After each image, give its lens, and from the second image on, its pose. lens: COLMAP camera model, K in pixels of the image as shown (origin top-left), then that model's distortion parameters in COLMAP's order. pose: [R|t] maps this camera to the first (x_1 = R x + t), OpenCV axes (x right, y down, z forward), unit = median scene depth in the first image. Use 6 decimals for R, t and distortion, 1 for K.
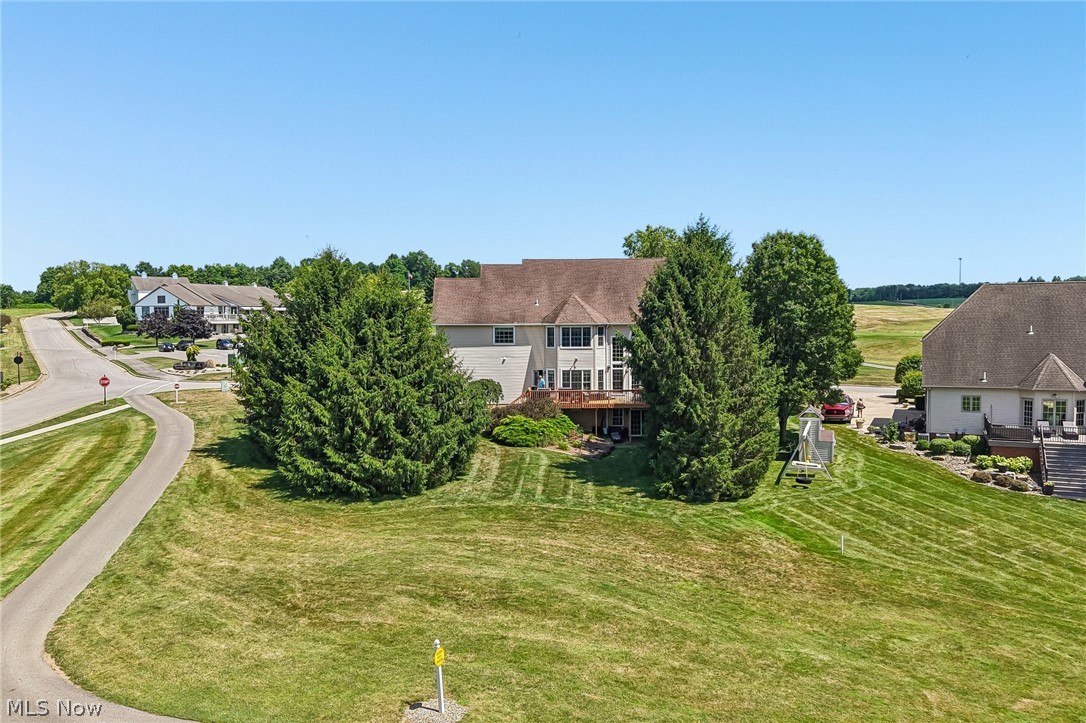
lens RADIAL K [[765.9, 0, 543.0], [0, 765.9, 361.5], [0, 0, 1]] dist [0.021402, -0.001347]
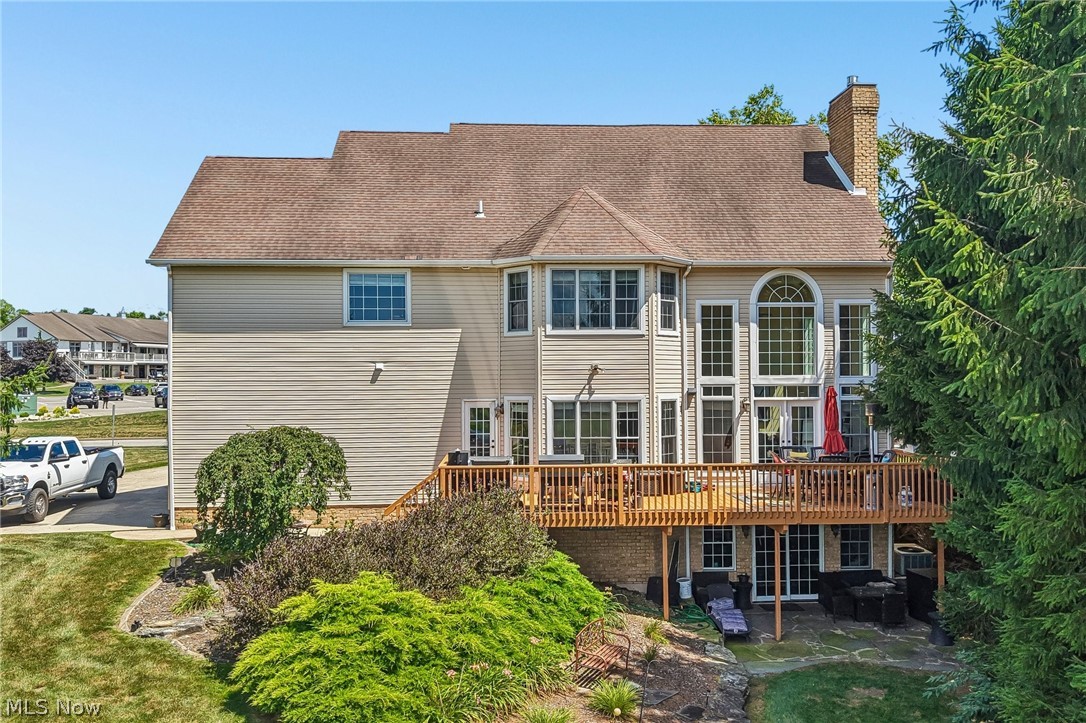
lens RADIAL K [[765.9, 0, 543.0], [0, 765.9, 361.5], [0, 0, 1]] dist [0.021402, -0.001347]
pose [[0.999981, -0.000317, 0.006162, 0.021796], [0.000800, 0.996911, -0.078531, 0.022877], [-0.006118, 0.078534, 0.996893, 0.768403]]
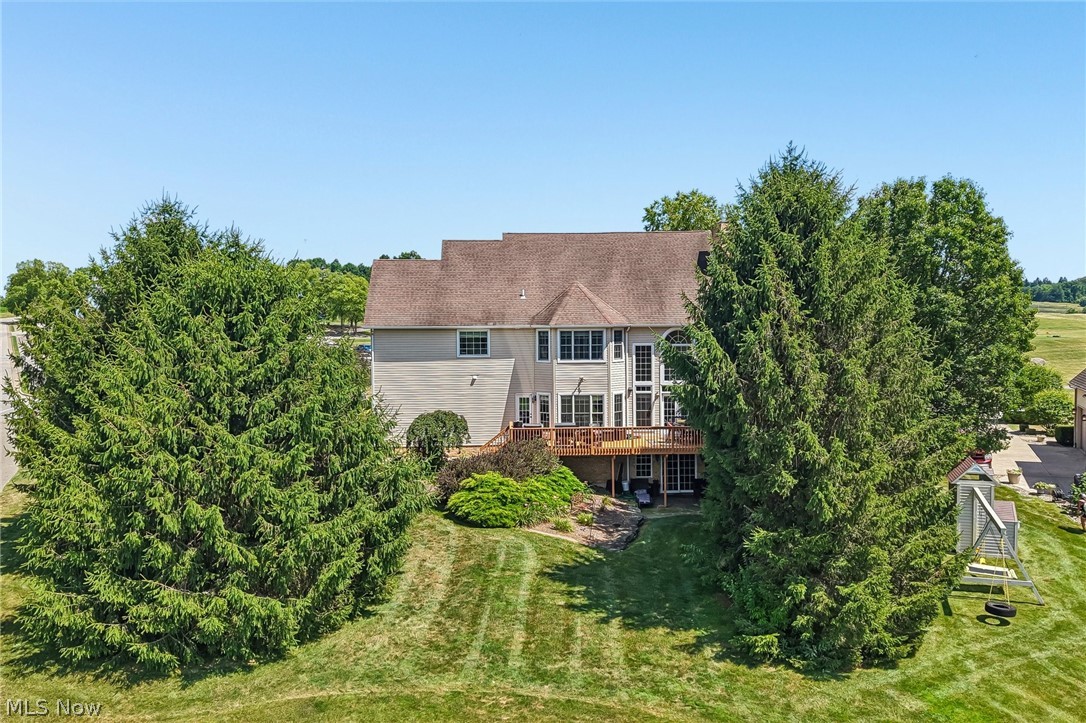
lens RADIAL K [[760.1, 0, 540.3], [0, 760.1, 340.0], [0, 0, 1]] dist [0.000769, -0.000787]
pose [[0.999994, -0.003057, -0.001789, 0.009984], [0.002998, 0.999483, -0.032022, -0.017693], [0.001886, 0.032017, 0.999486, 0.386527]]
